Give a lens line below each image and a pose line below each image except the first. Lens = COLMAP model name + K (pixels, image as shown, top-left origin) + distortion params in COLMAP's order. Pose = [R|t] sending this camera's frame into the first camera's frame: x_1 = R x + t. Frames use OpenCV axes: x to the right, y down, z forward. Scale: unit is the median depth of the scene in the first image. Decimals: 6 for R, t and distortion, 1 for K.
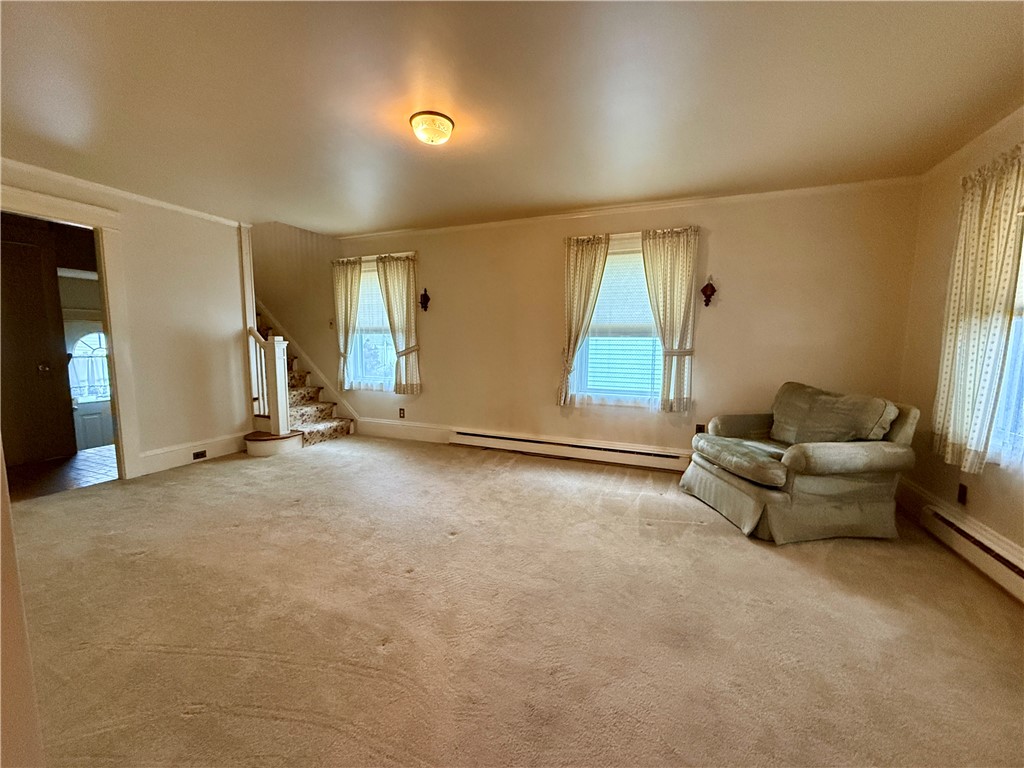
lens RADIAL K [[410.6, 0, 512.0], [0, 410.6, 384.0], [0, 0, 1]] dist [0.001723, -0.000125]
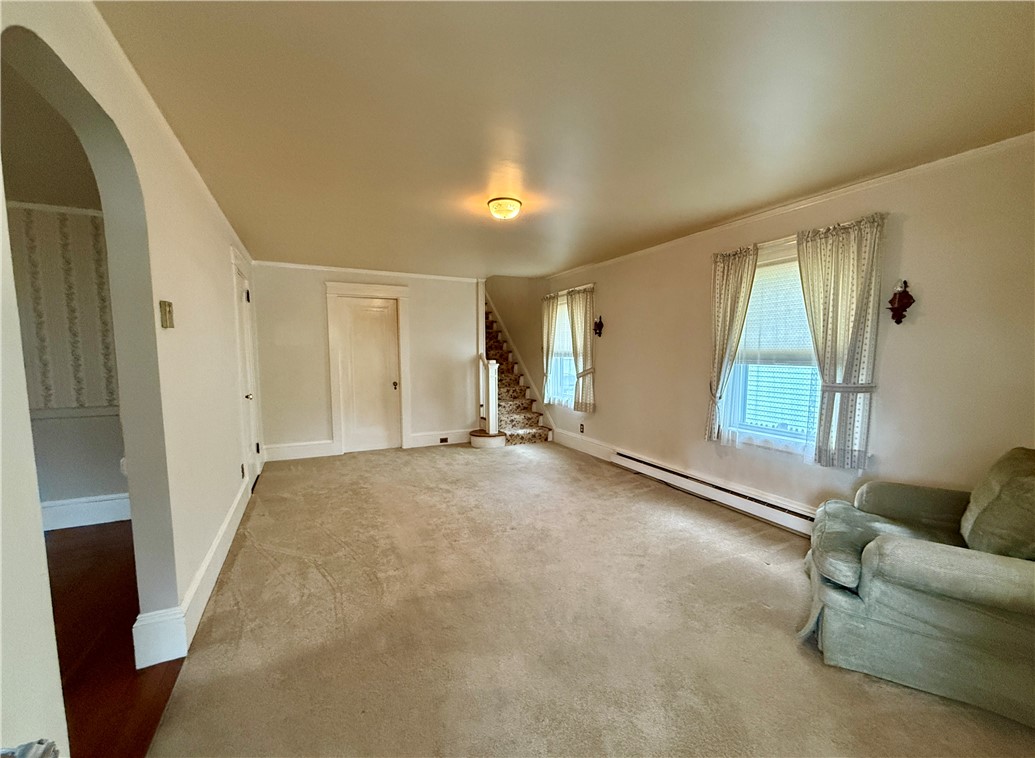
lens RADIAL K [[417.0, 0, 513.9], [0, 417.0, 389.4], [0, 0, 1]] dist [0.000321, -0.000028]
pose [[0.744206, 0.052208, -0.665906, 0.383889], [-0.063517, 0.997954, 0.007255, -0.034360], [0.664923, 0.036897, 0.746000, 0.034061]]
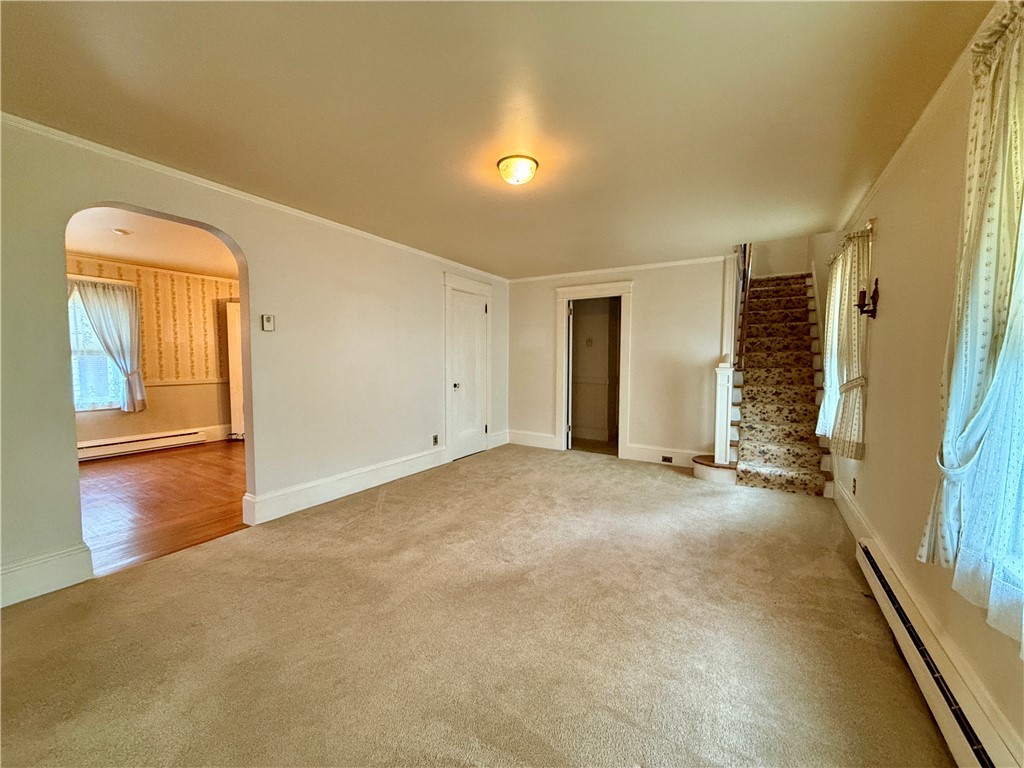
lens RADIAL K [[410.6, 0, 512.0], [0, 410.6, 384.0], [0, 0, 1]] dist [0.001723, -0.000125]
pose [[-0.160155, 0.047621, -0.985942, 0.466365], [-0.111088, 0.991621, 0.065940, -0.072590], [0.980821, 0.120087, -0.153523, 0.642241]]
